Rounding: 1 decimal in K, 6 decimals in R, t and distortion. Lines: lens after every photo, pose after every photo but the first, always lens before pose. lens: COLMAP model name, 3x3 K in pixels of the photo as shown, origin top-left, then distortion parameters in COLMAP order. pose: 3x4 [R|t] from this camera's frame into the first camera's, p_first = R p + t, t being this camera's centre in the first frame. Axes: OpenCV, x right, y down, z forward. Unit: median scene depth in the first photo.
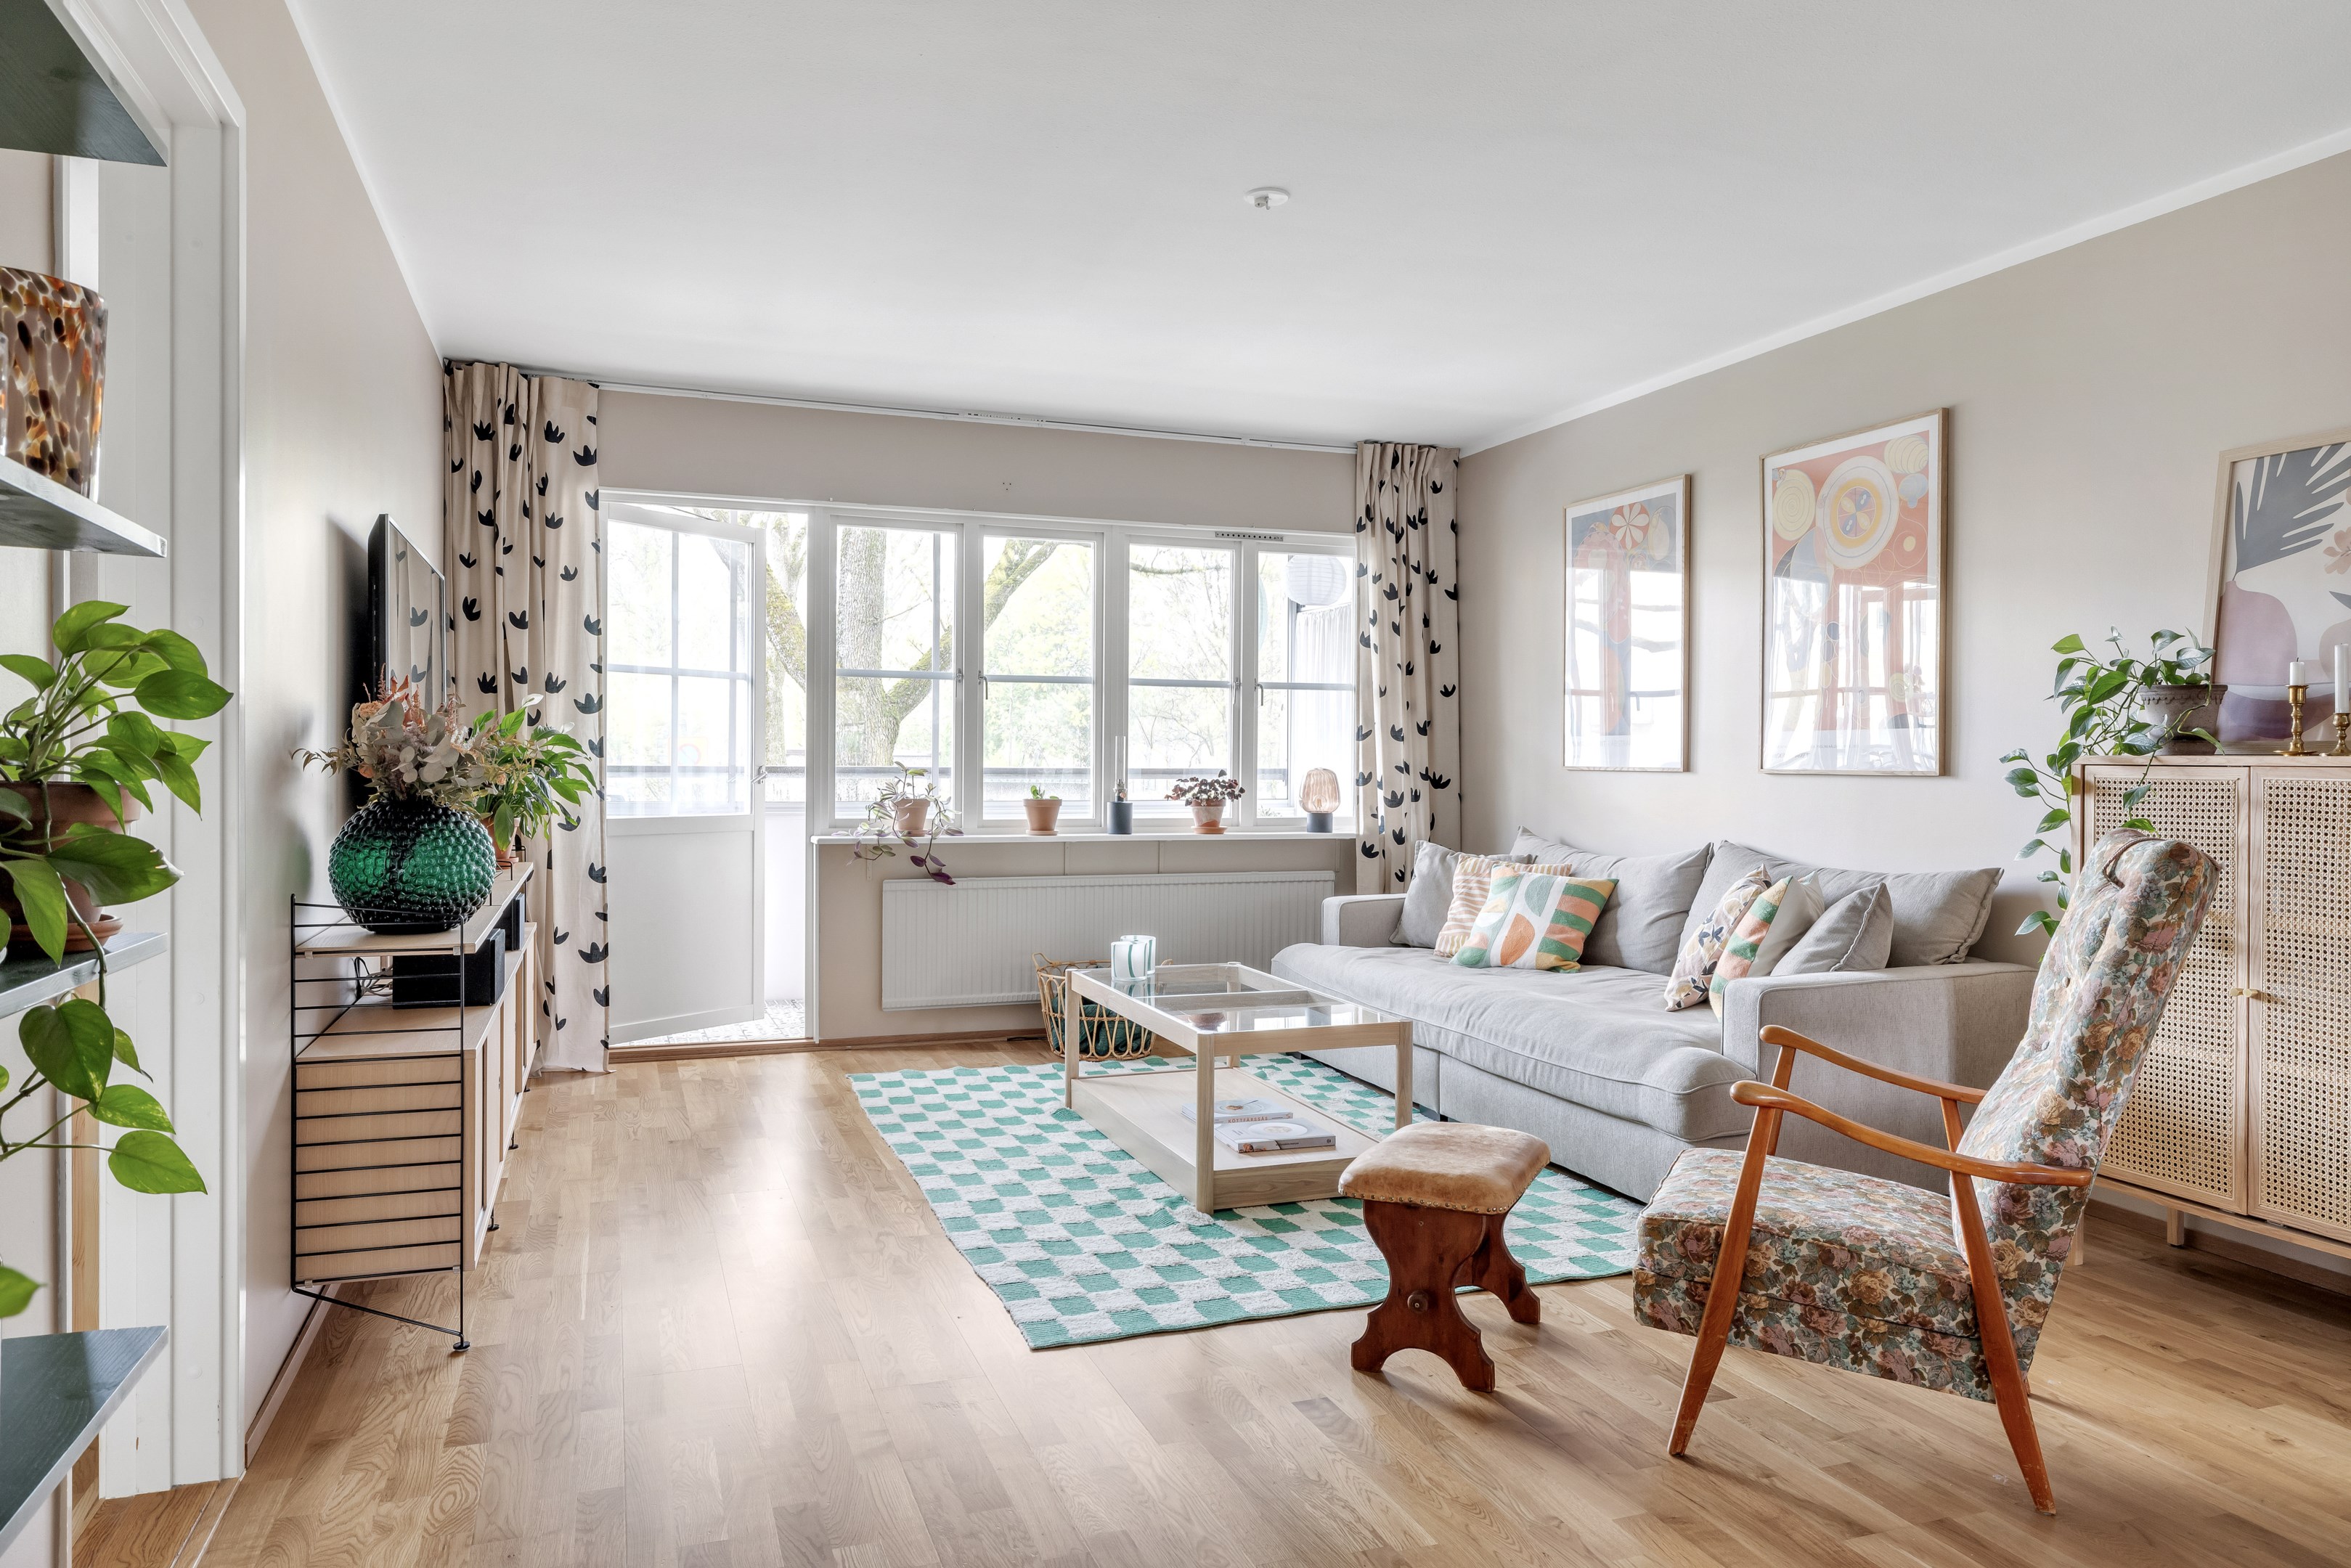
lens RADIAL K [[1509.4, 0, 1175.5], [0, 1509.4, 784.0], [0, 0, 1]] dist [-0.004496, -0.000921]
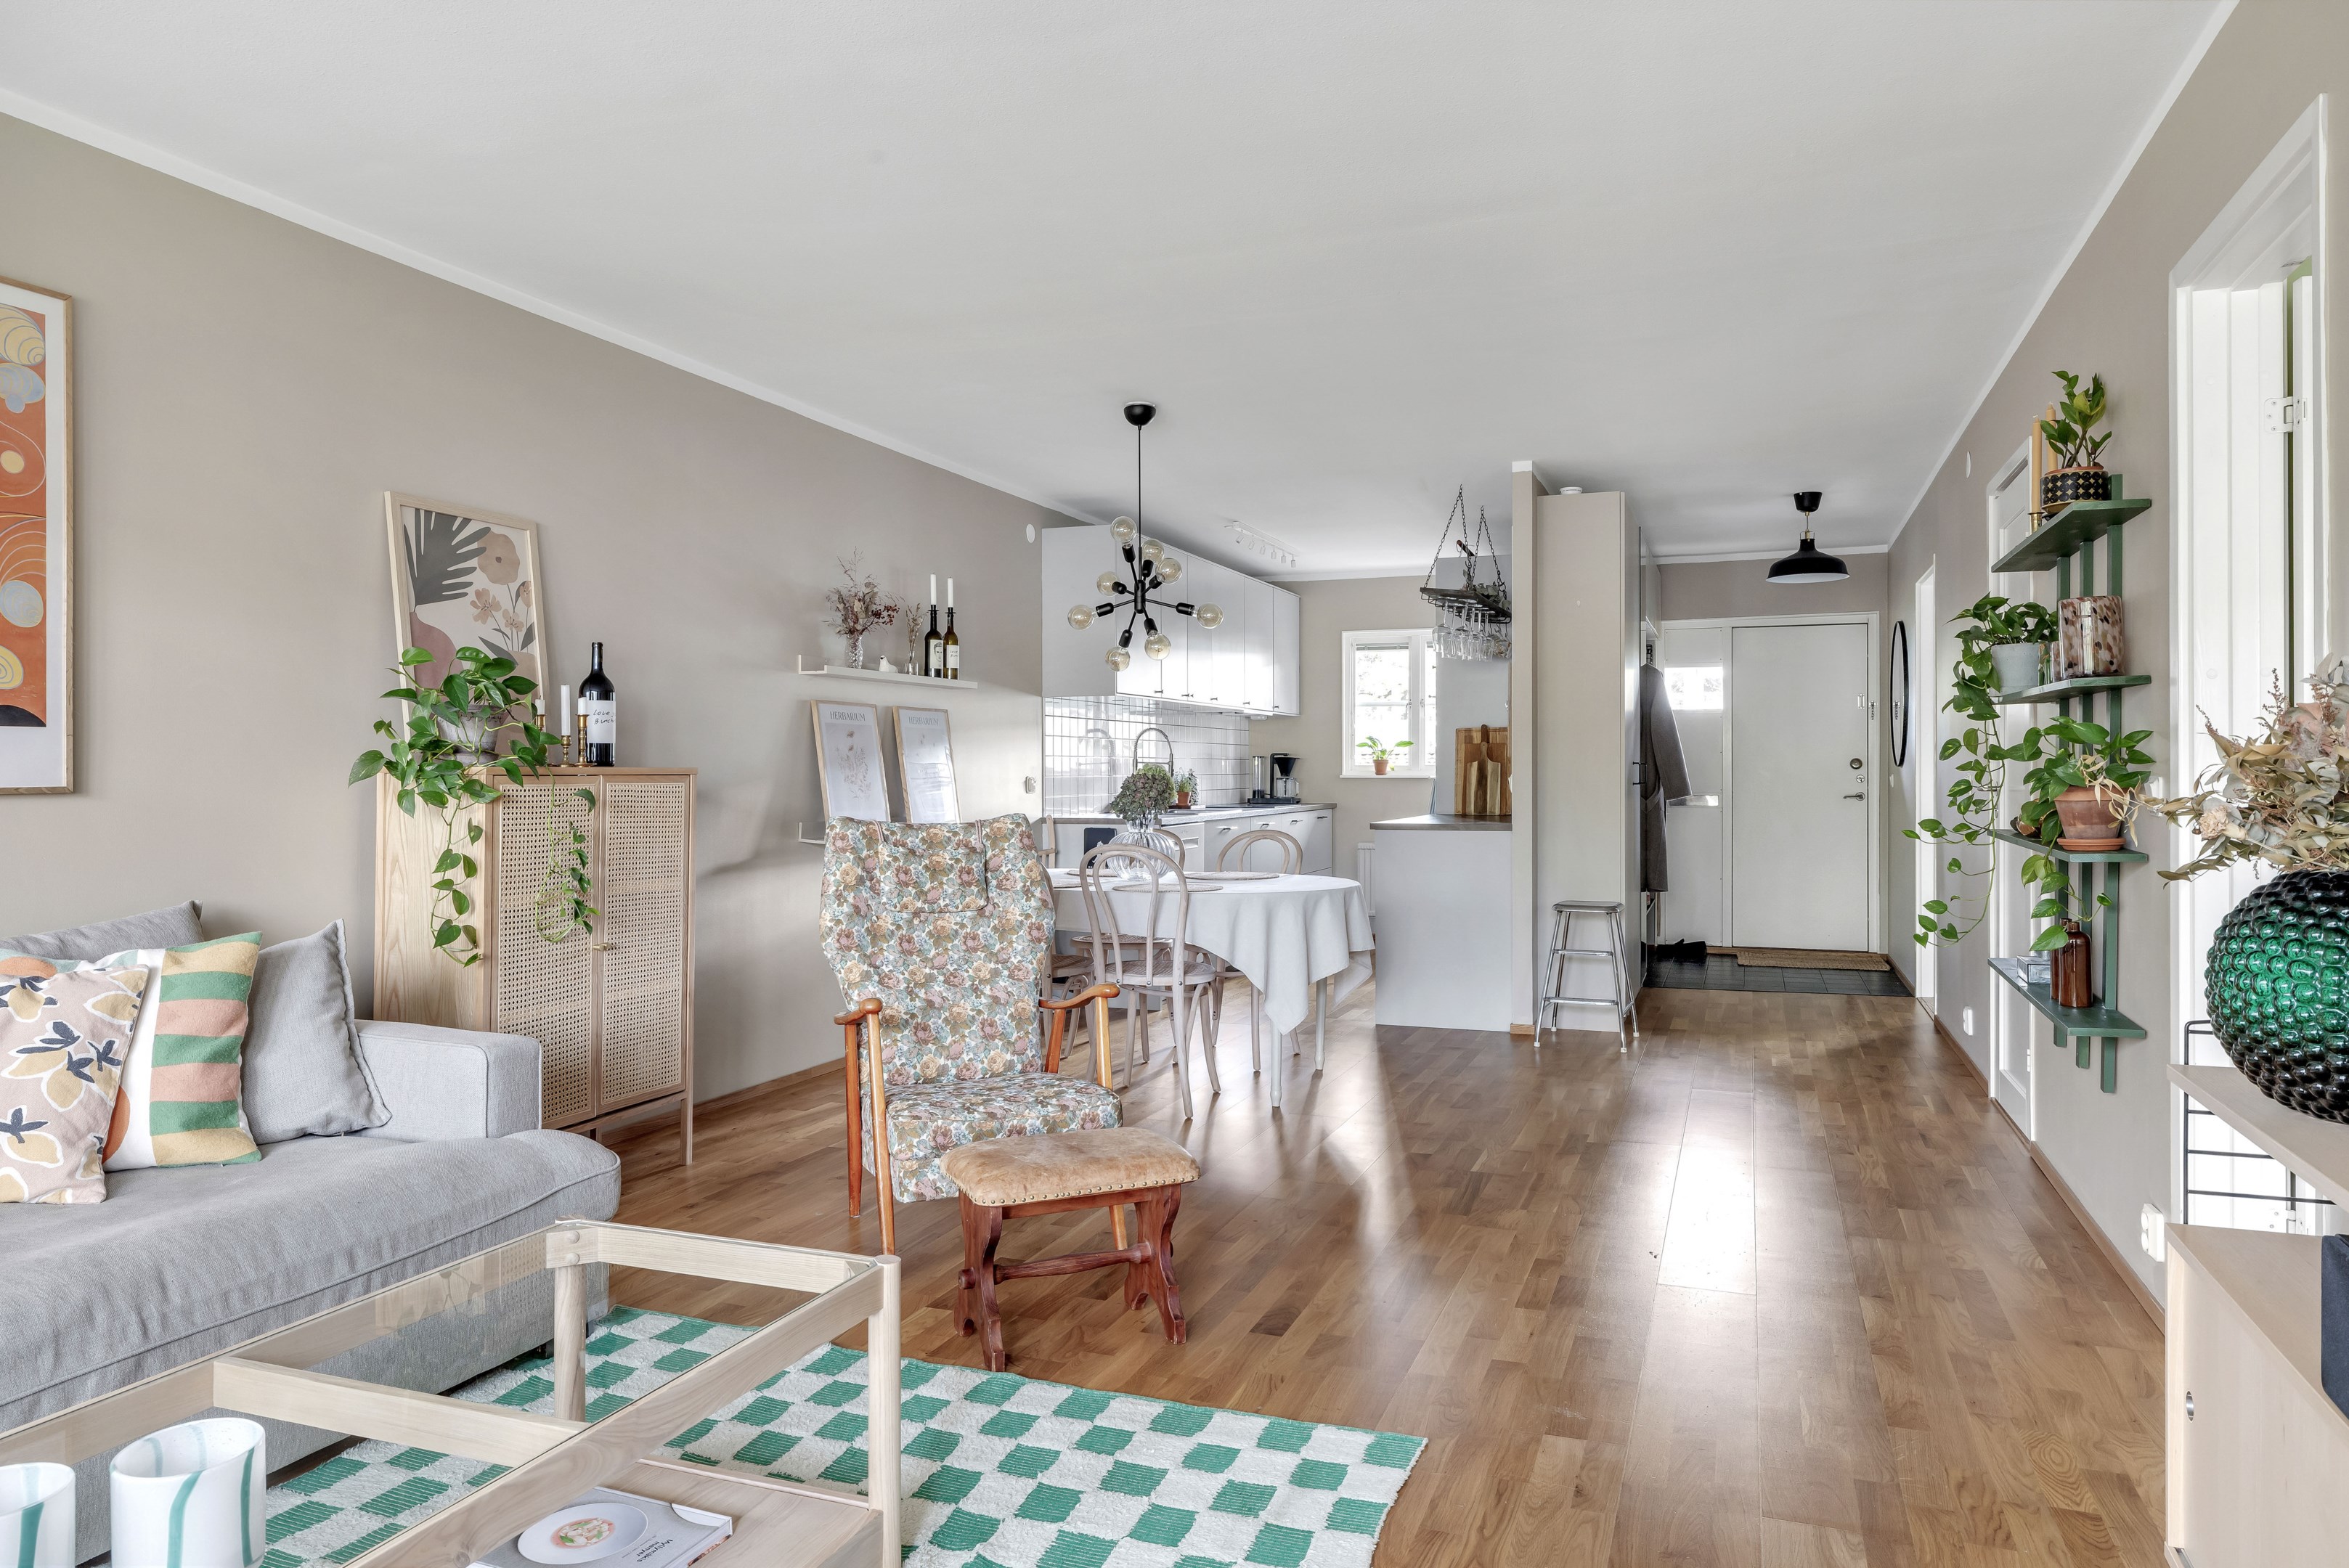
lens RADIAL K [[1611.6, 0, 1181.5], [0, 1611.6, 757.0], [0, 0, 1]] dist [0.009746, 0.002473]
pose [[-0.768405, -0.003342, 0.639955, -0.531941], [0.004802, 0.999928, 0.010988, -0.037022], [-0.639946, 0.011516, -0.768334, 1.593606]]
